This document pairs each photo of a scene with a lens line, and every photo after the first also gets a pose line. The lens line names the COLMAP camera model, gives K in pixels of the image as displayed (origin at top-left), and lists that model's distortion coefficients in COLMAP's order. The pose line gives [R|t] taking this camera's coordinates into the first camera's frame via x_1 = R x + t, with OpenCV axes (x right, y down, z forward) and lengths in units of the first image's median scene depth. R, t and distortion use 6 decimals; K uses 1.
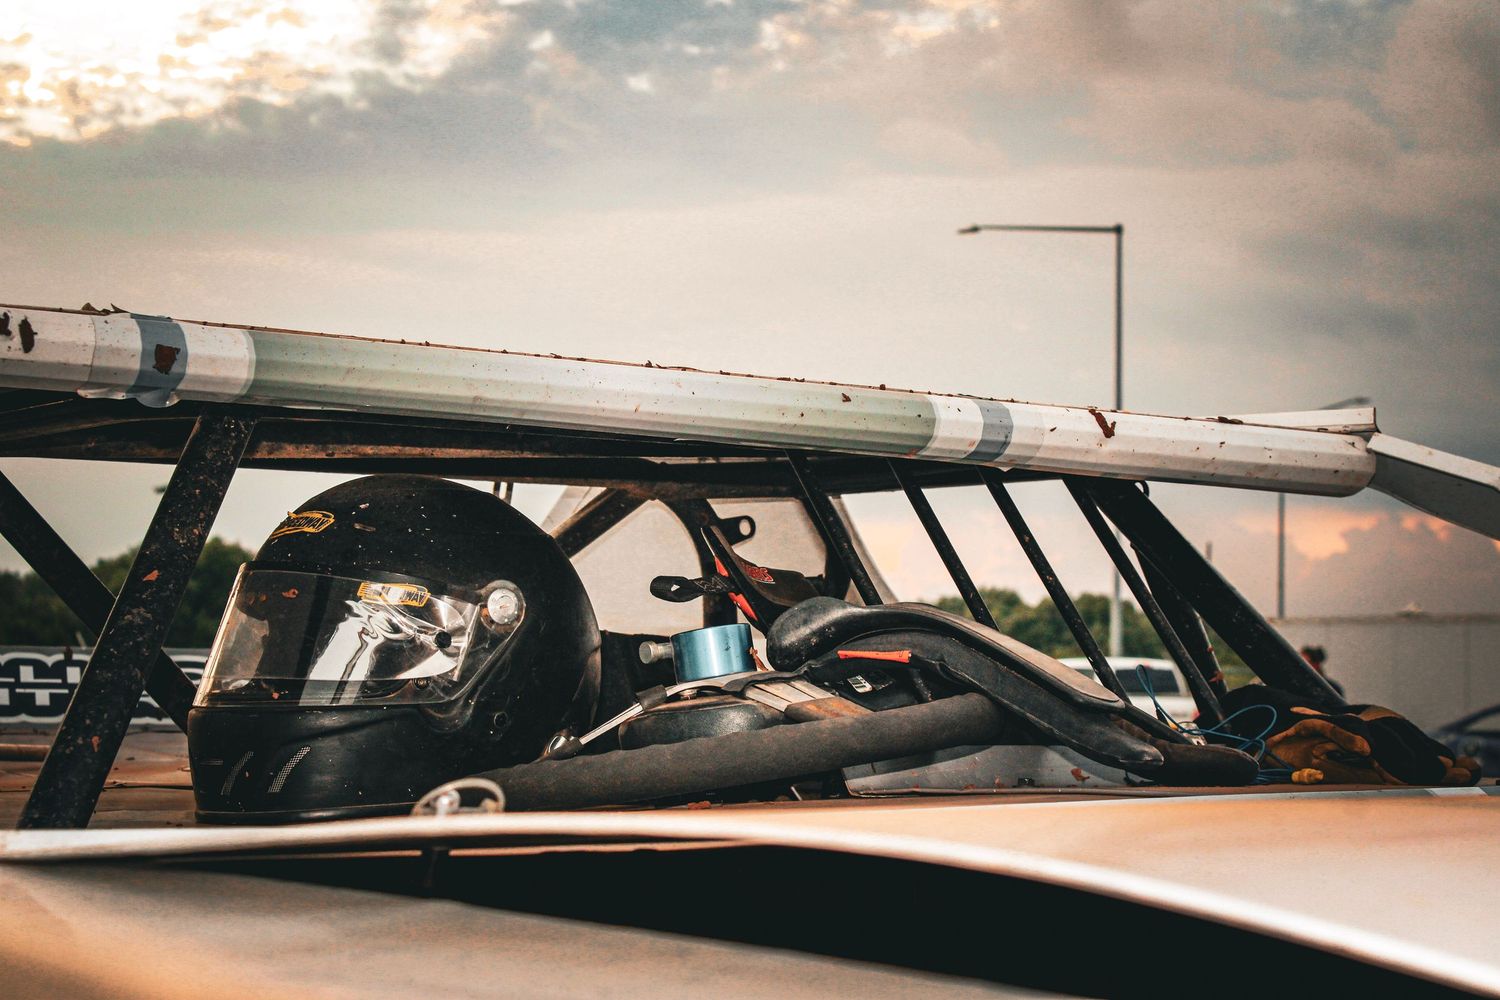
lens RADIAL K [[2986.0, 0, 750.0], [0, 2986.0, 500.0], [0, 0, 1]] dist [0.009667, -0.003292]
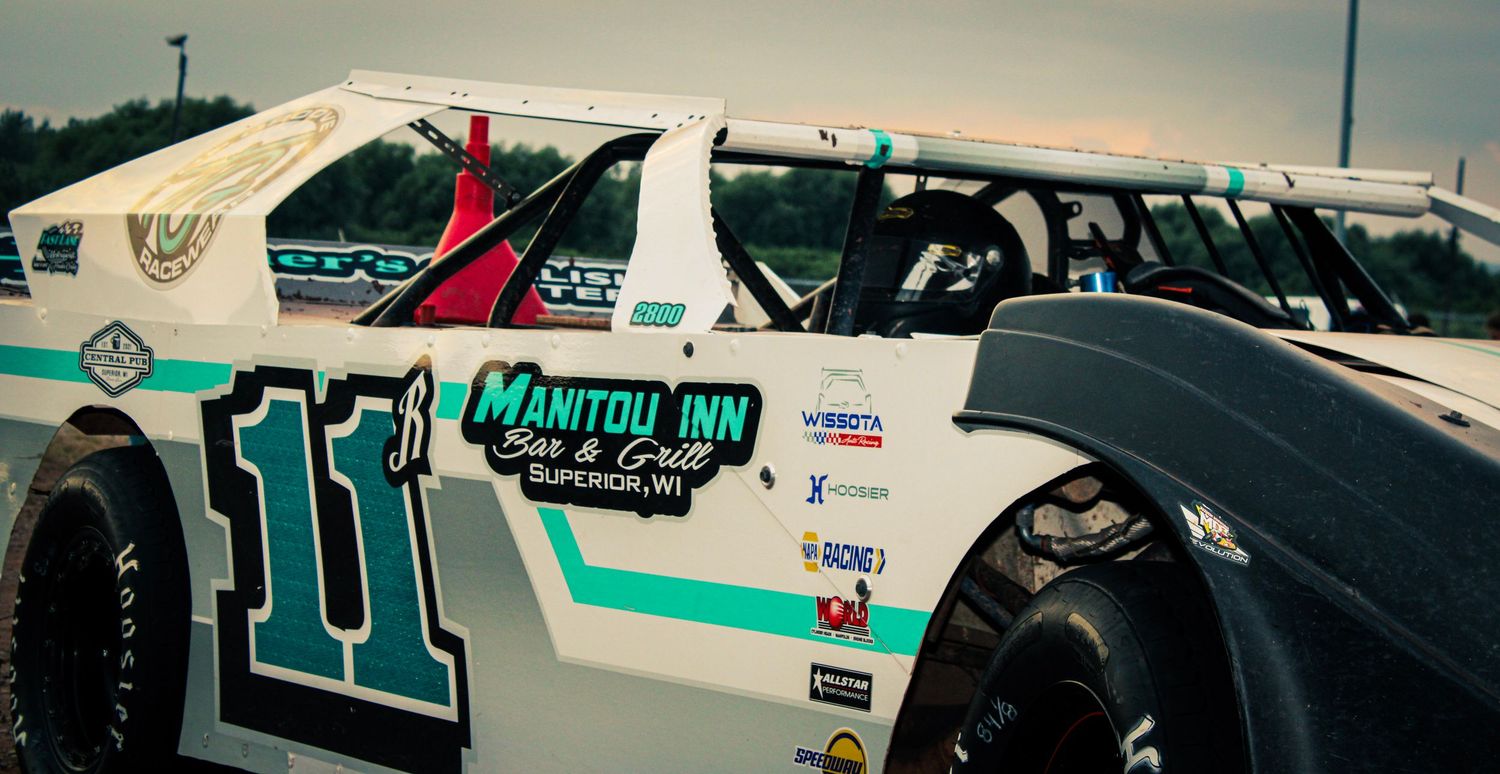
lens RADIAL K [[3347.0, 0, 750.0], [0, 3347.0, 387.0], [0, 0, 1]] dist [0.023853, 0.062404]
pose [[0.997697, 0.047253, -0.048664, -0.134410], [-0.042959, 0.995387, 0.085791, -0.067907], [0.052494, -0.083502, 0.995124, -1.343973]]
